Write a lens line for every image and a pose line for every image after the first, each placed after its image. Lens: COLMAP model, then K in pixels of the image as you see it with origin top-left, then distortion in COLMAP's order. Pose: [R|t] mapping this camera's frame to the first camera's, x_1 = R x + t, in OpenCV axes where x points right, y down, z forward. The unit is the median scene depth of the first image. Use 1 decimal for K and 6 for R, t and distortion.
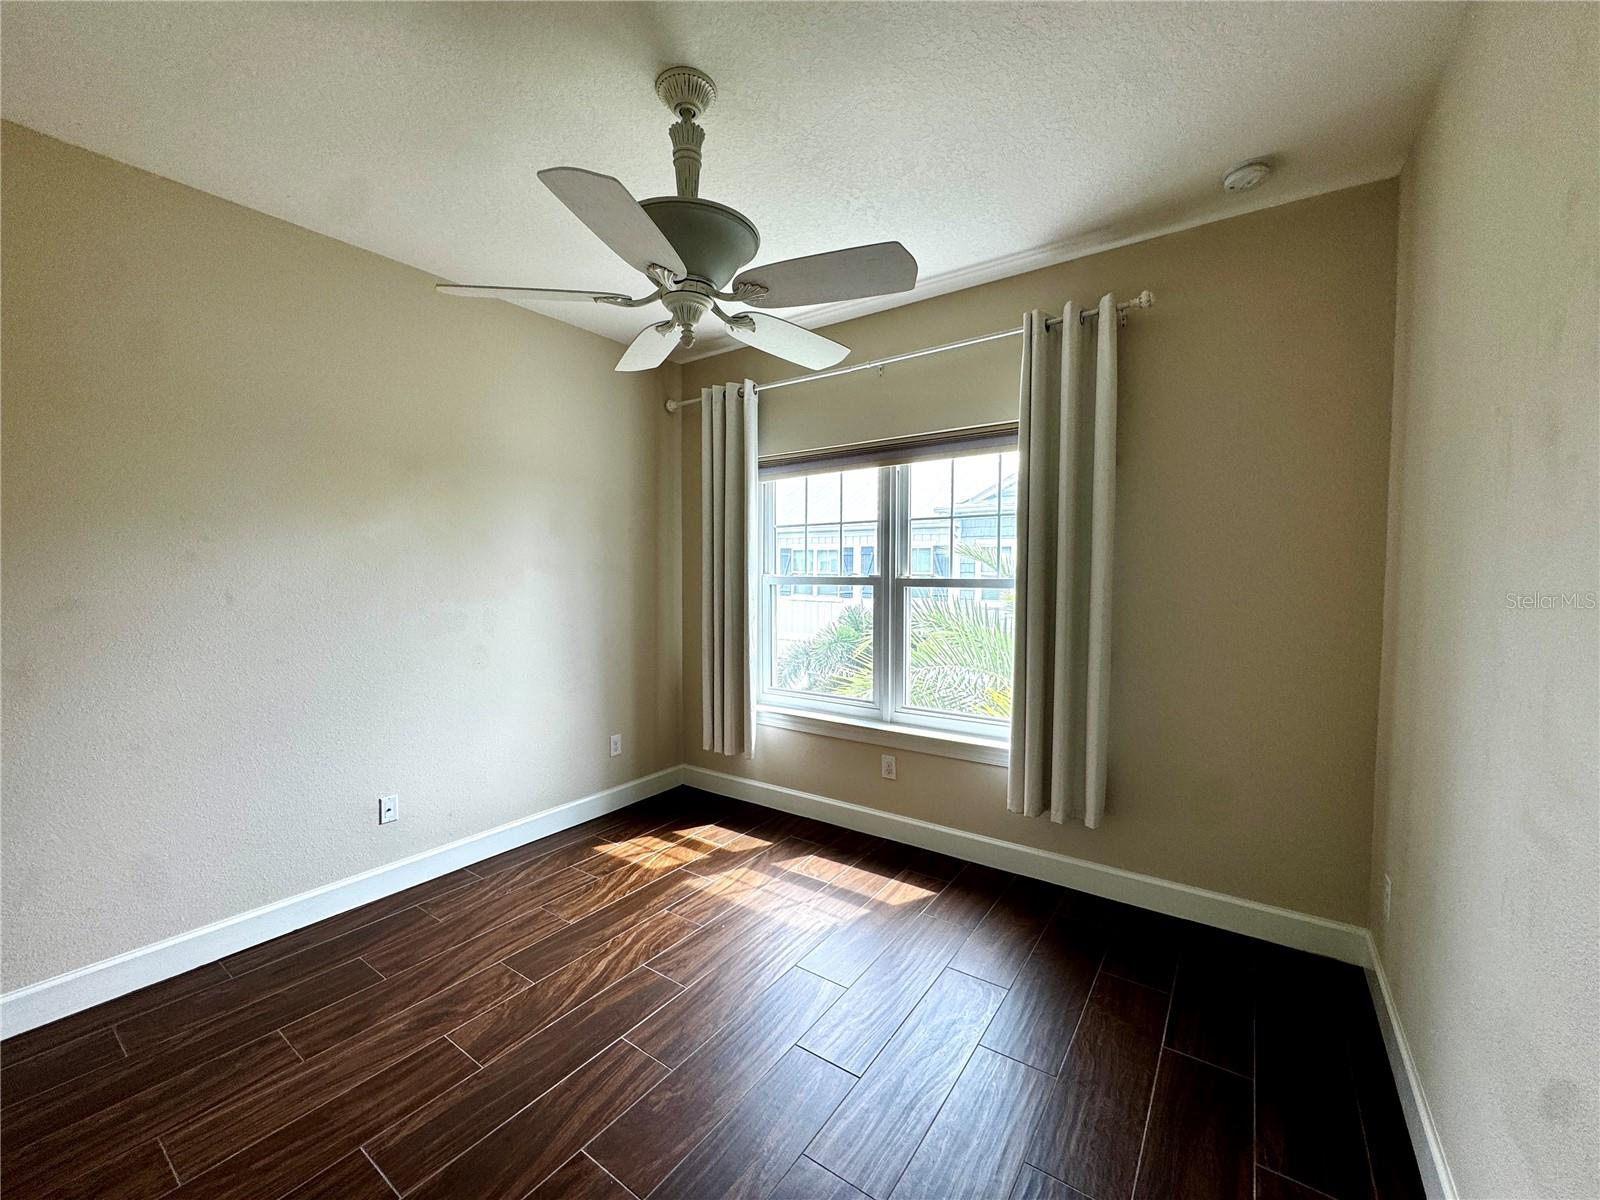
lens RADIAL K [[642.9, 0, 800.0], [0, 642.9, 600.0], [0, 0, 1]] dist [0.000143, -0.000034]
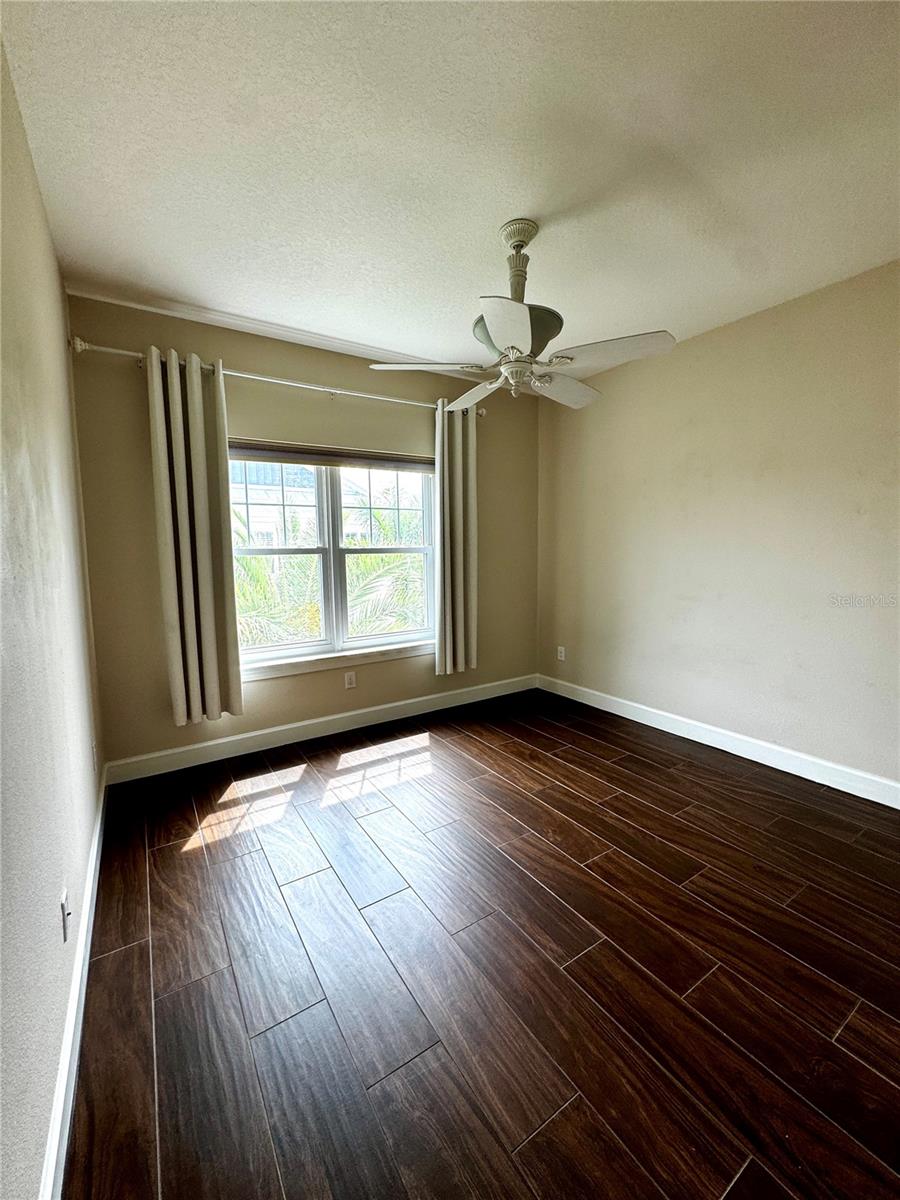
lens RADIAL K [[481.3, 0, 450.9], [0, 481.3, 599.1], [0, 0, 1]] dist [-0.003352, -0.000105]
pose [[0.364718, -0.102474, 0.925462, -0.785653], [0.054549, 0.994570, 0.088629, -0.003790], [-0.929519, 0.018158, 0.368327, 0.405215]]
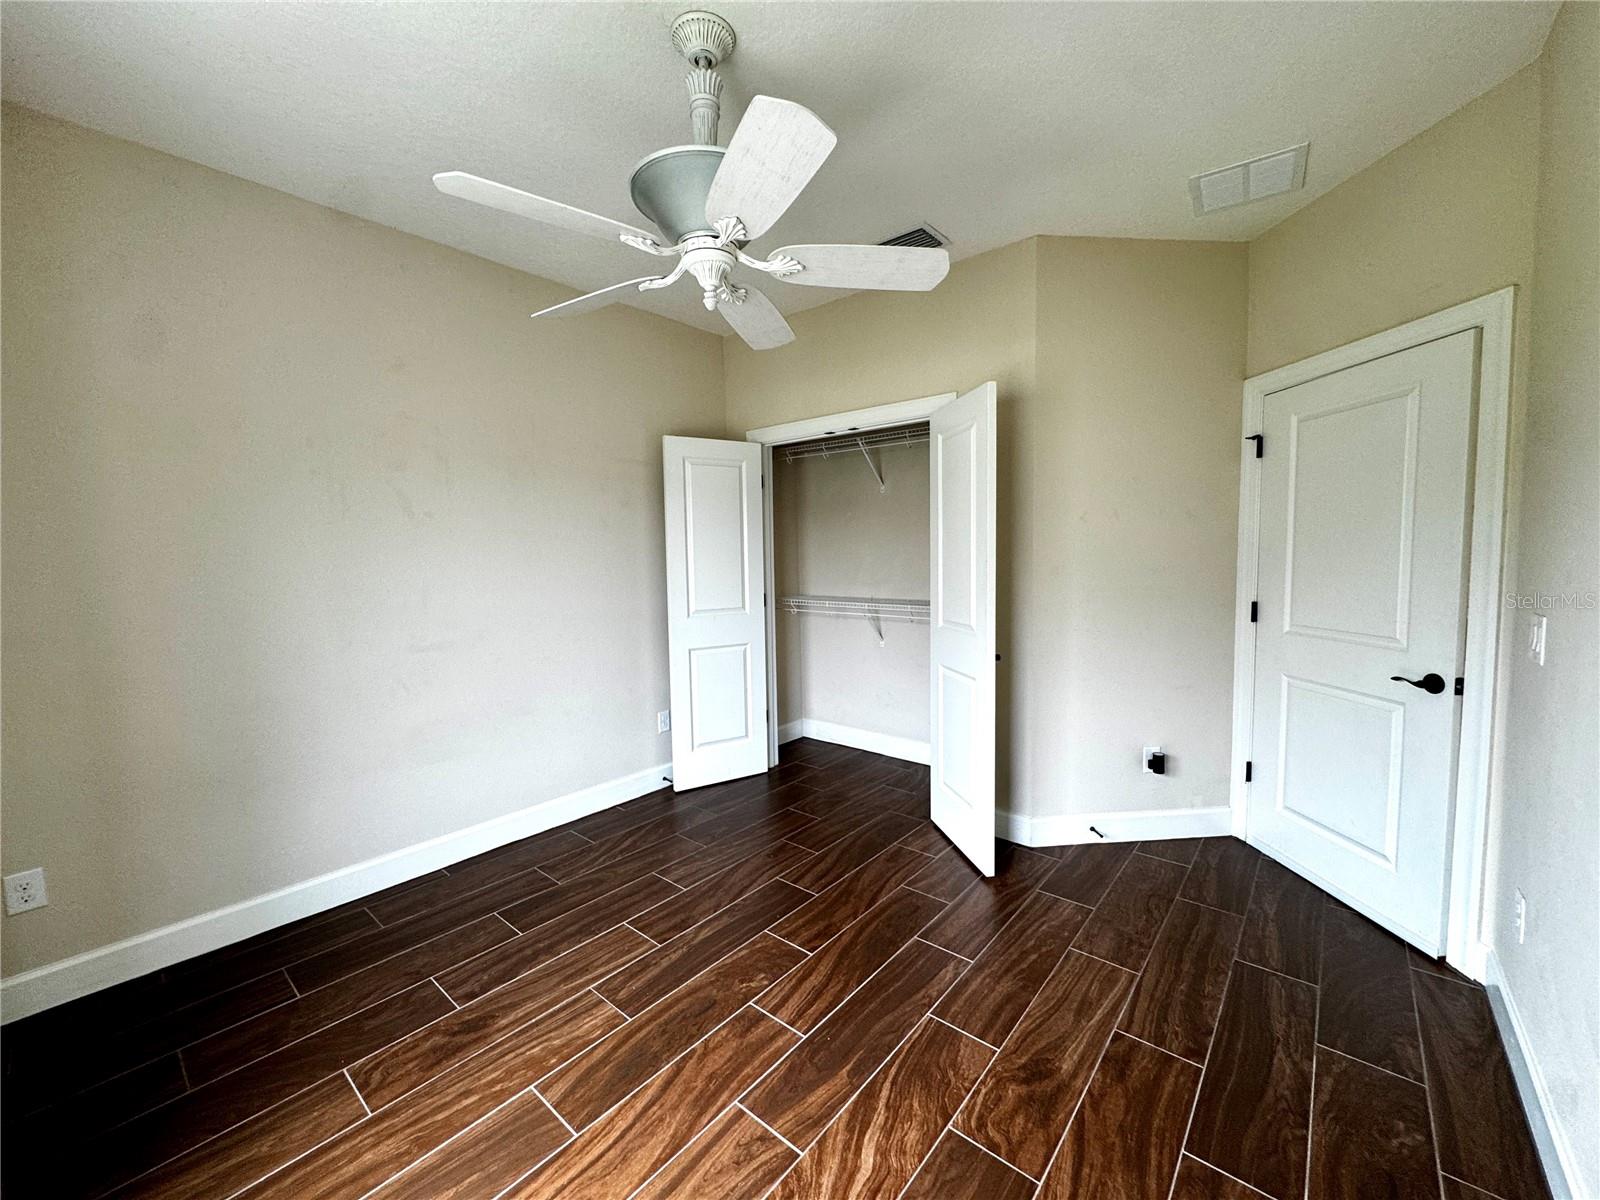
lens RADIAL K [[641.7, 0, 800.0], [0, 641.7, 600.0], [0, 0, 1]] dist [-0.003352, -0.000105]
pose [[-0.996108, 0.010744, 0.087481, -0.216425], [0.021596, 0.992038, 0.124073, -0.045449], [-0.085452, 0.125480, -0.988409, 1.116678]]
